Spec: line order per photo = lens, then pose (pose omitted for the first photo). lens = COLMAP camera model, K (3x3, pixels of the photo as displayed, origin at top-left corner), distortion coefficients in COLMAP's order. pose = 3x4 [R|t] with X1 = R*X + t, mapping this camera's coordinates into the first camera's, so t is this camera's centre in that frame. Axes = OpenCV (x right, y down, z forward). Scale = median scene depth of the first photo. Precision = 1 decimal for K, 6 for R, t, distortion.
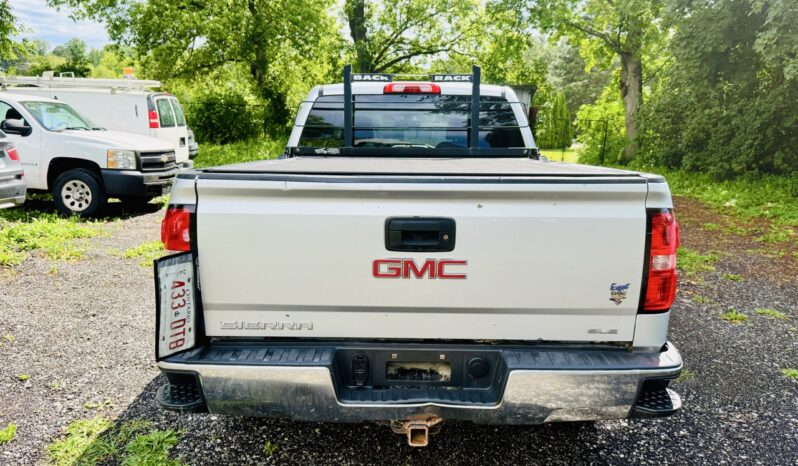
lens RADIAL K [[602.4, 0, 366.1], [0, 602.4, 232.3], [0, 0, 1]] dist [-0.004322, -0.002145]
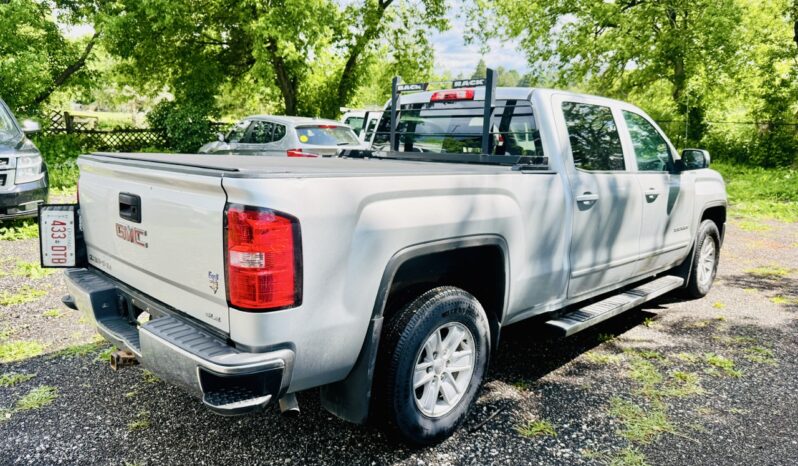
lens RADIAL K [[529.4, 0, 399.0], [0, 529.4, 233.0], [0, 0, 1]] dist [-0.003411, -0.001808]
pose [[0.736430, 0.122604, -0.665311, 0.671701], [-0.125202, 0.991152, 0.044065, -0.034082], [0.664827, 0.050847, 0.745265, 0.281982]]
